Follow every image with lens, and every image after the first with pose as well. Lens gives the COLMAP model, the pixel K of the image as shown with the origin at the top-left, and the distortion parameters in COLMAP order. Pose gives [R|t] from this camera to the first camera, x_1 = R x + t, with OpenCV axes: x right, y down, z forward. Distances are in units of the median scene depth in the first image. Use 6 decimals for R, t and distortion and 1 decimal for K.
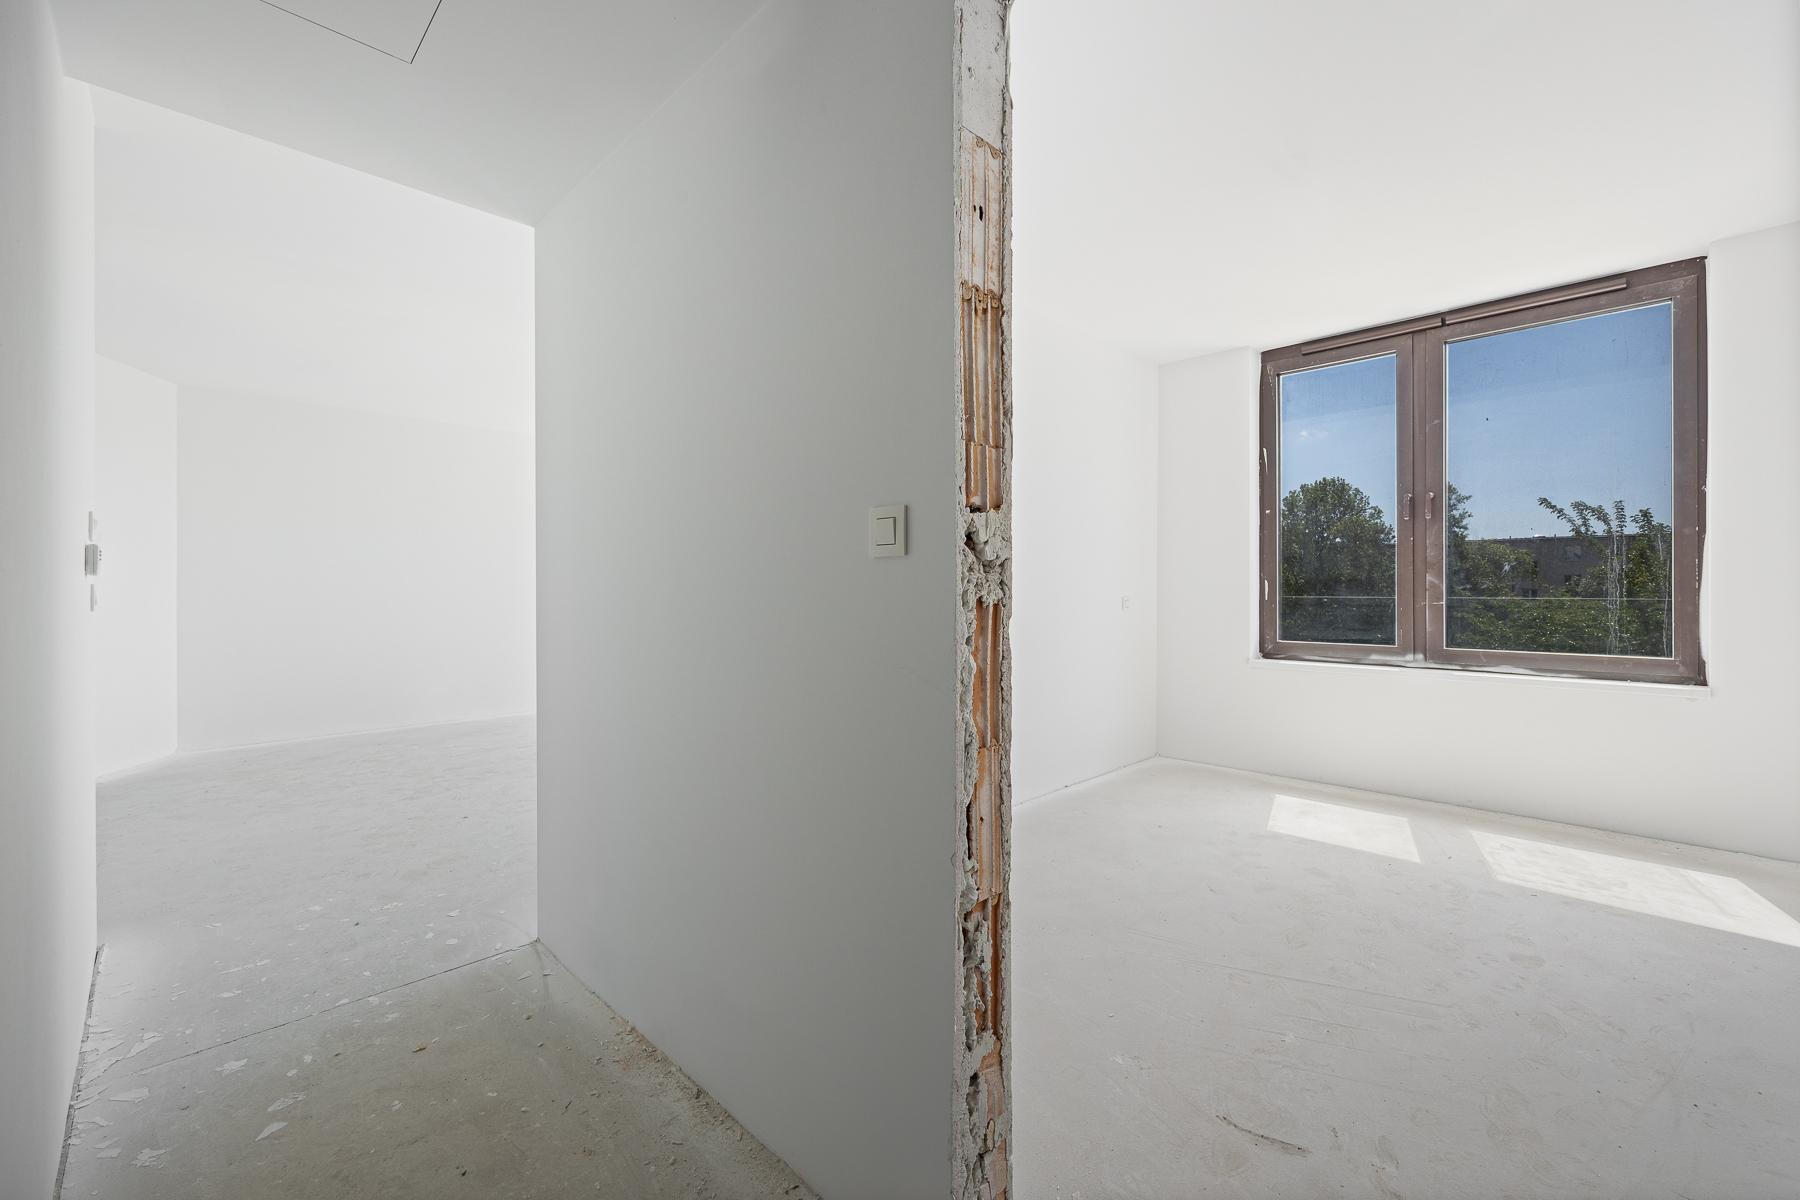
lens RADIAL K [[744.2, 0, 901.6], [0, 744.2, 607.2], [0, 0, 1]] dist [0.001380, 0.001180]
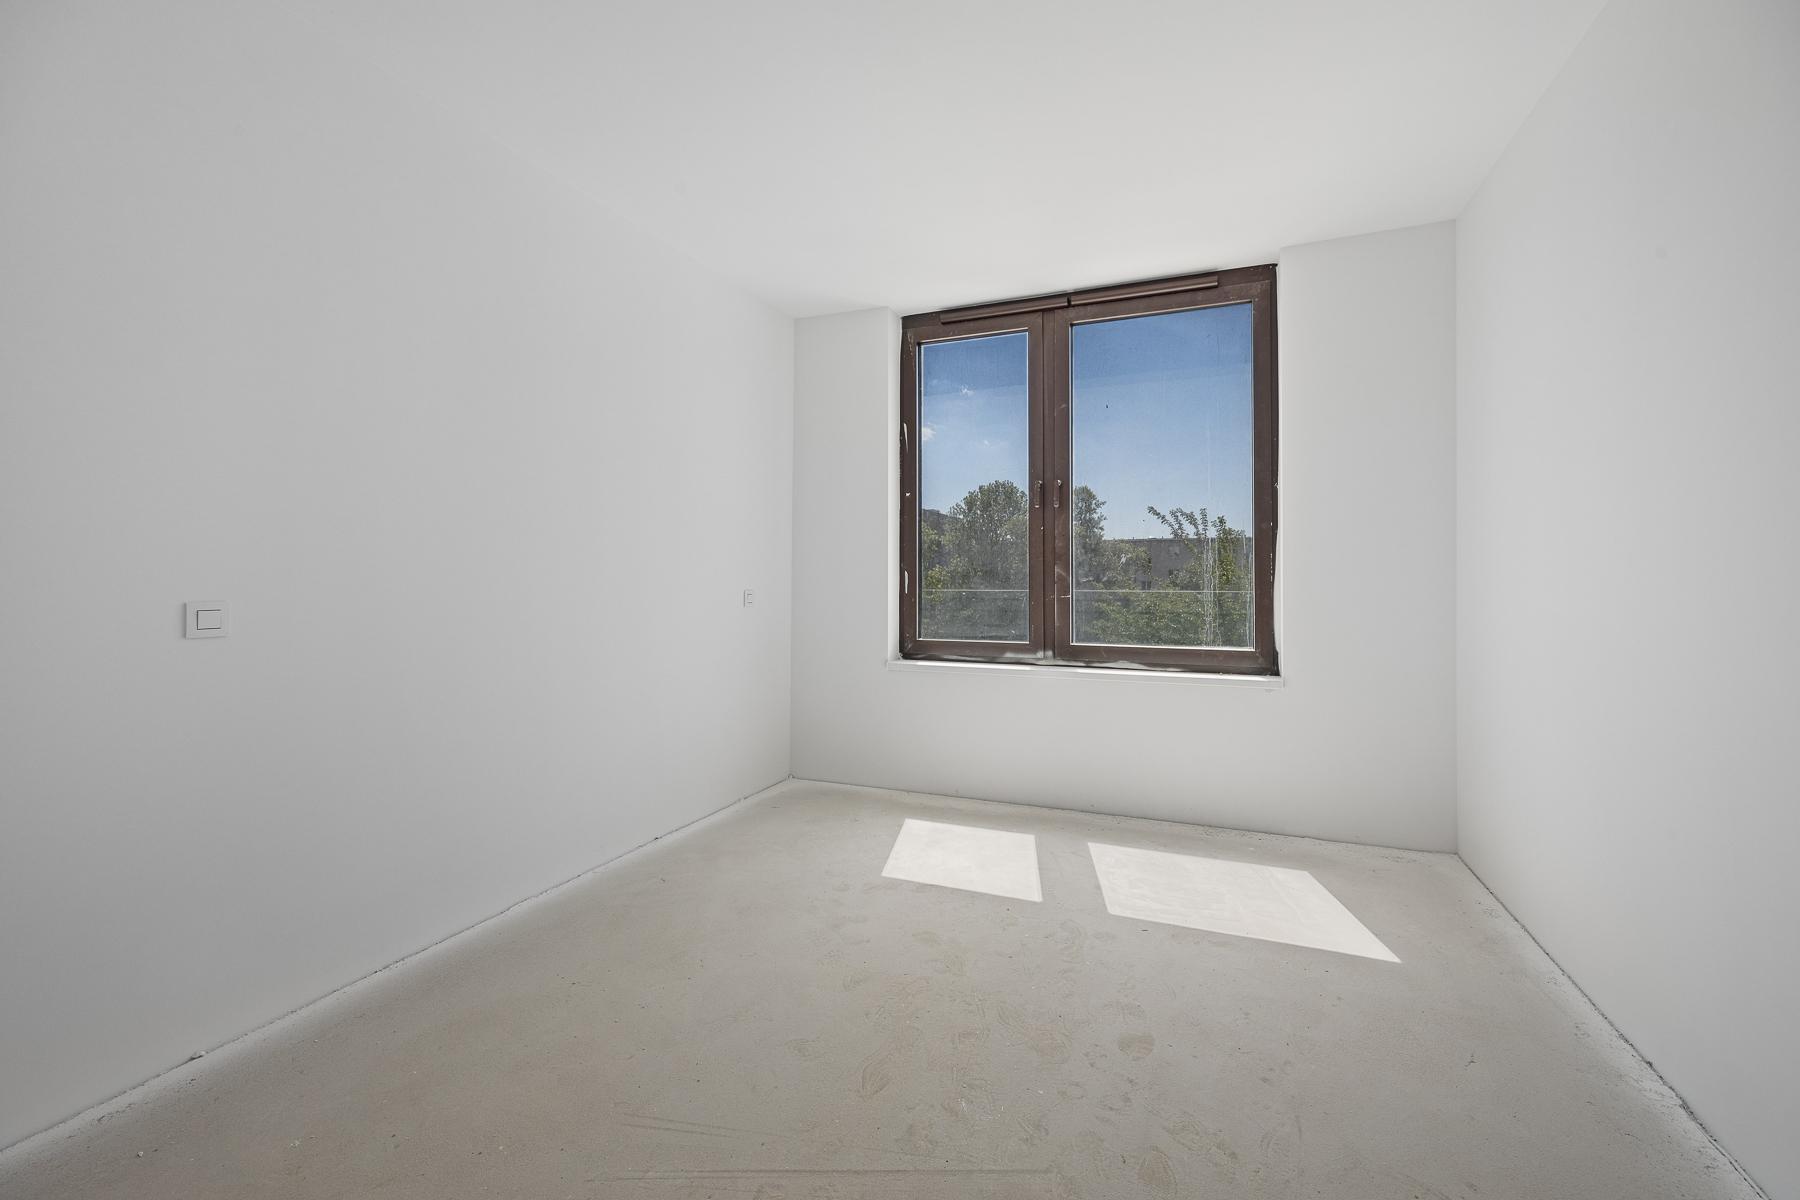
lens RADIAL K [[744.2, 0, 902.7], [0, 744.2, 606.2], [0, 0, 1]] dist [0.001380, 0.001180]
pose [[0.927183, -0.010680, 0.374457, 0.170753], [0.006631, 0.999905, 0.012101, -0.005964], [-0.374550, -0.008737, 0.927165, 0.195605]]
